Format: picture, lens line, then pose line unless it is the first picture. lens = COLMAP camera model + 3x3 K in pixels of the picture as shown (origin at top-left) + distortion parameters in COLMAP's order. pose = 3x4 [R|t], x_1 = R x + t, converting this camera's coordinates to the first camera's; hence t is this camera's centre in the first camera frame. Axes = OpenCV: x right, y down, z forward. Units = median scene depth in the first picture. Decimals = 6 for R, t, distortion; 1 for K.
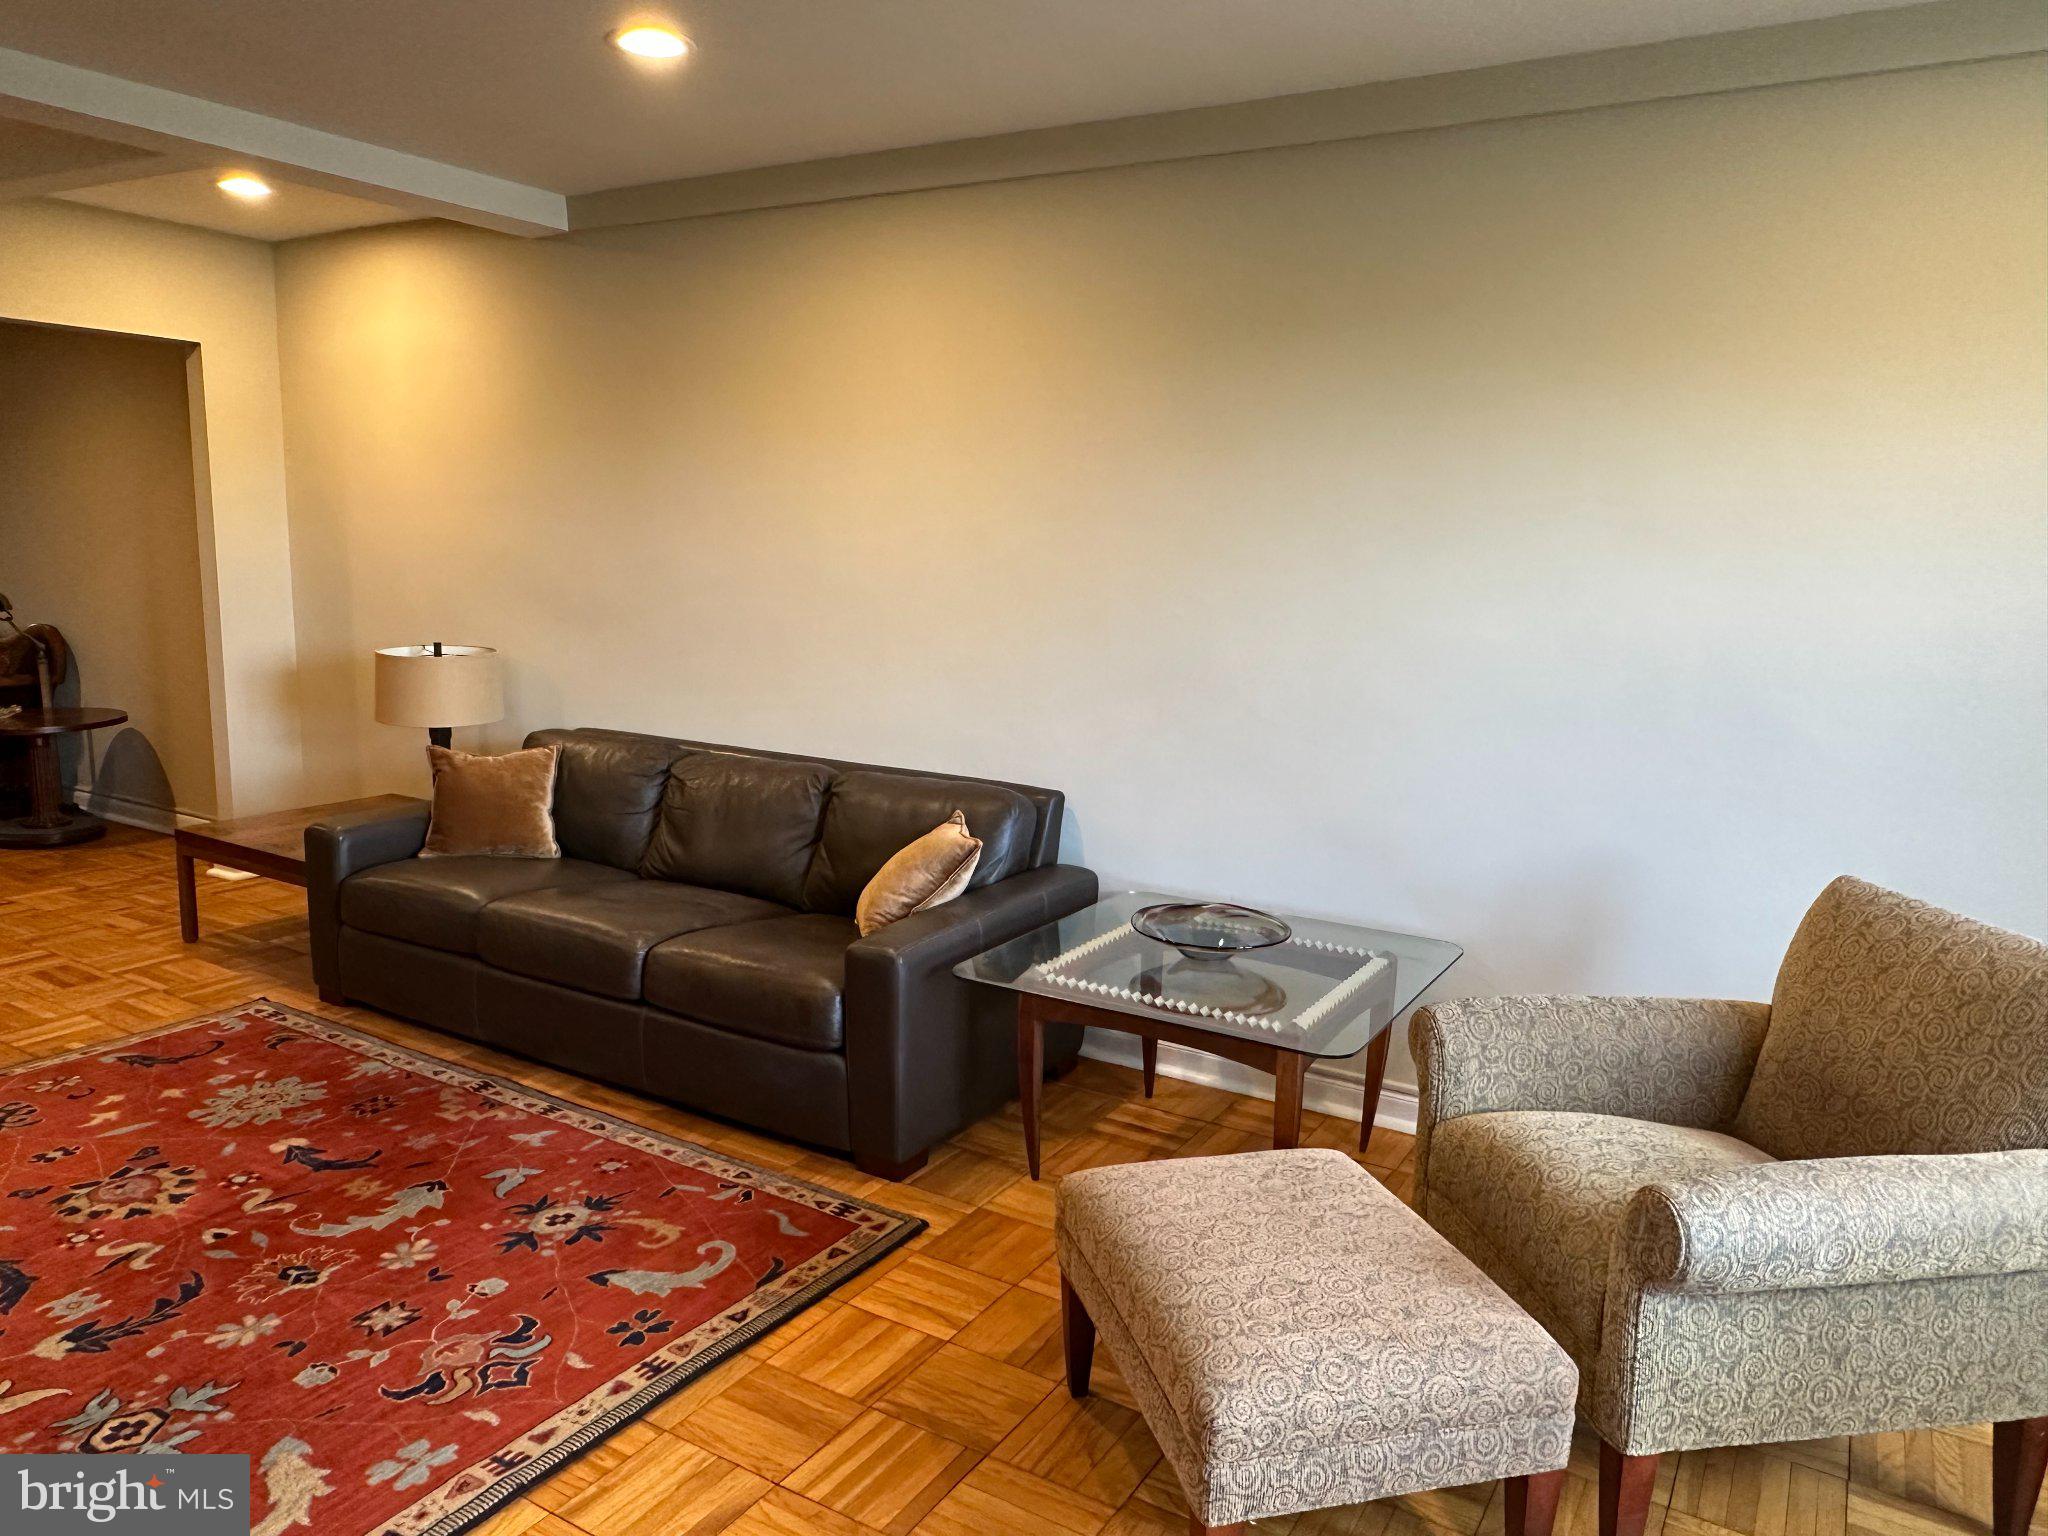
lens RADIAL K [[1414.1, 0, 1016.7], [0, 1414.1, 770.3], [0, 0, 1]] dist [-0.002281, 0.001879]
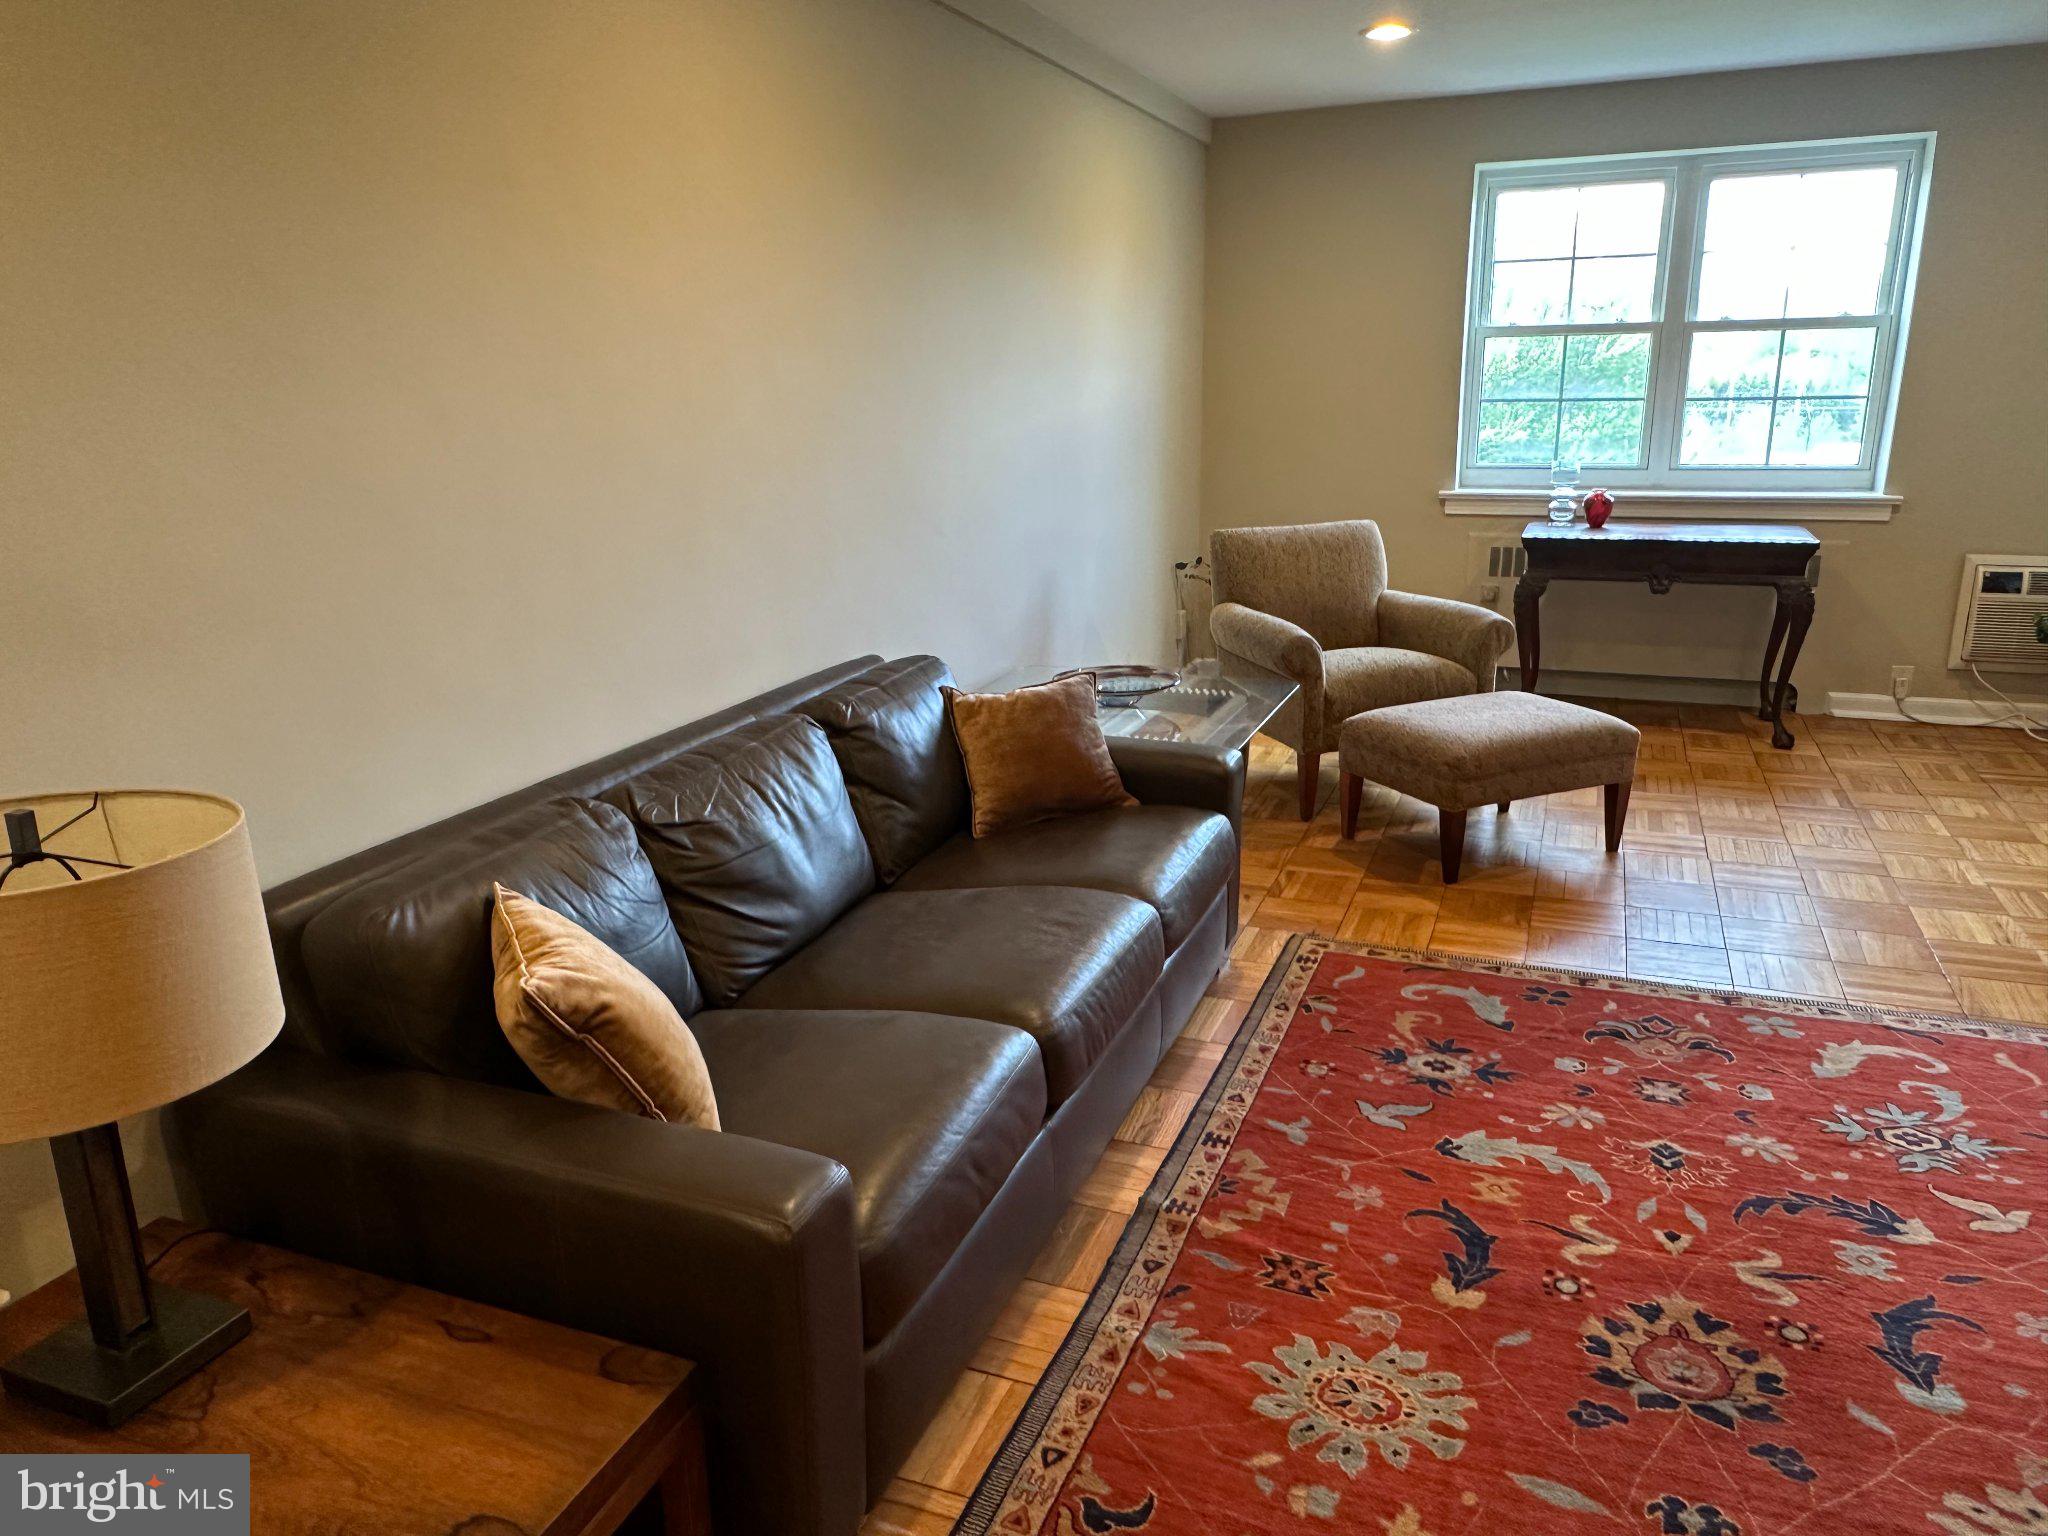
lens RADIAL K [[1414.1, 0, 1026.5], [0, 1414.1, 767.1], [0, 0, 1]] dist [-0.002281, 0.001879]
pose [[-0.165511, -0.289449, 0.942775, -1.190264], [0.177027, 0.931713, 0.317131, -0.257556], [-0.970189, 0.219385, -0.102968, 1.375733]]
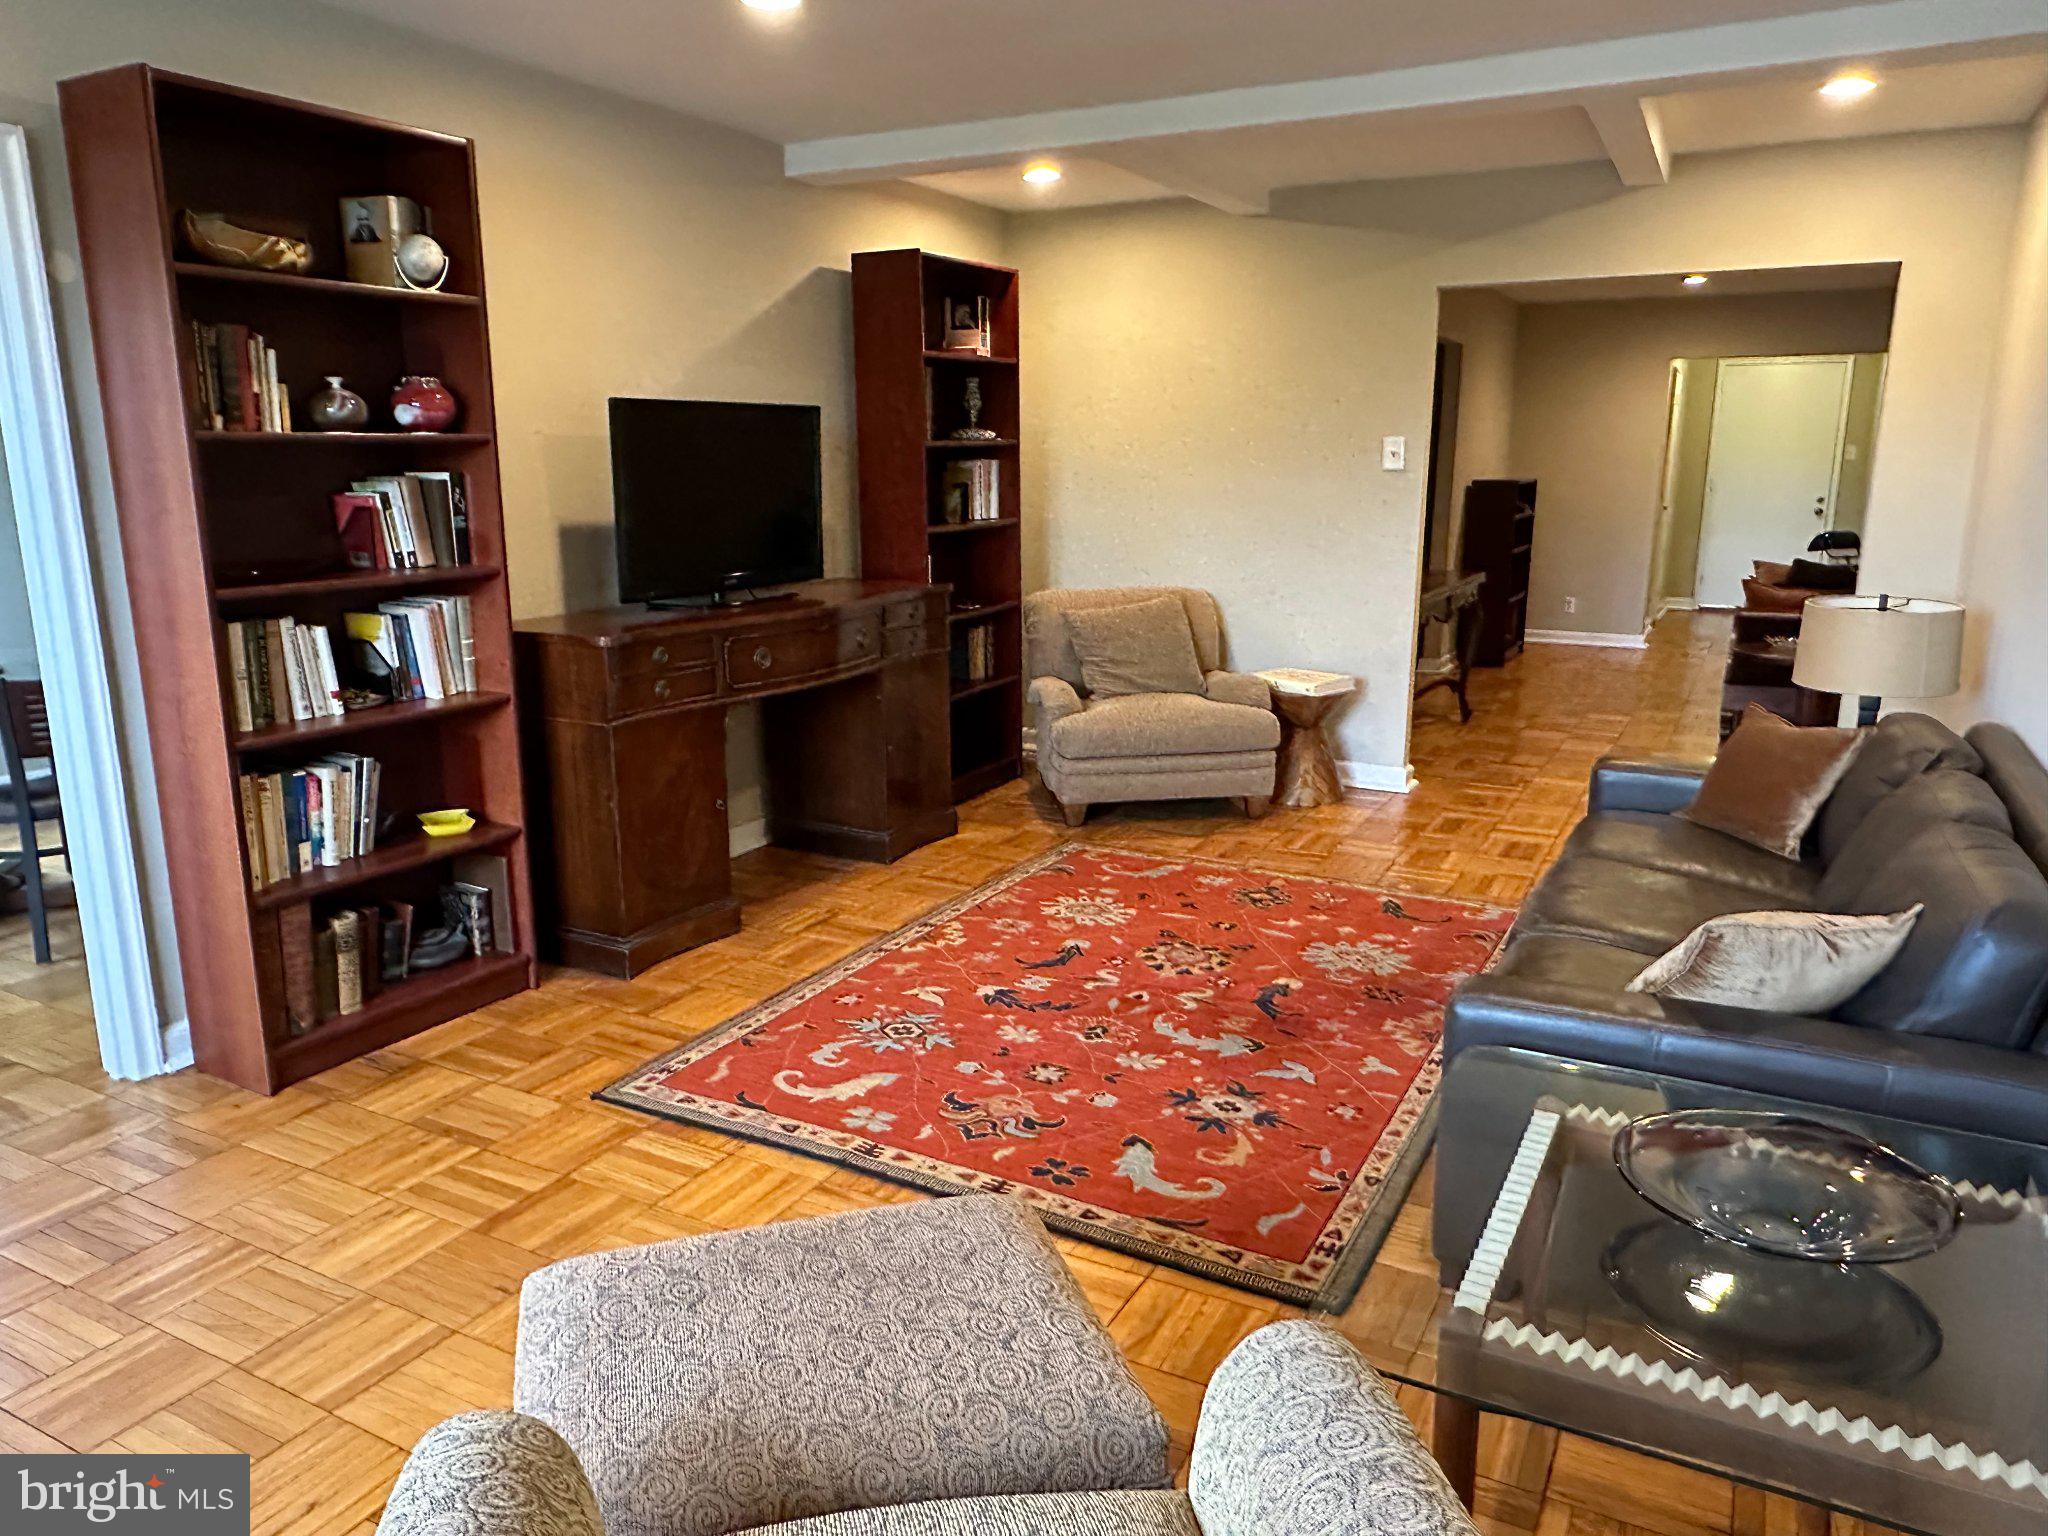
lens RADIAL K [[1414.1, 0, 1012.0], [0, 1414.1, 769.4], [0, 0, 1]] dist [-0.002281, 0.001879]
pose [[0.045135, 0.188986, -0.980942, 0.678200], [-0.162092, 0.970316, 0.179480, -0.093984], [0.985743, 0.150902, 0.074428, 0.742147]]
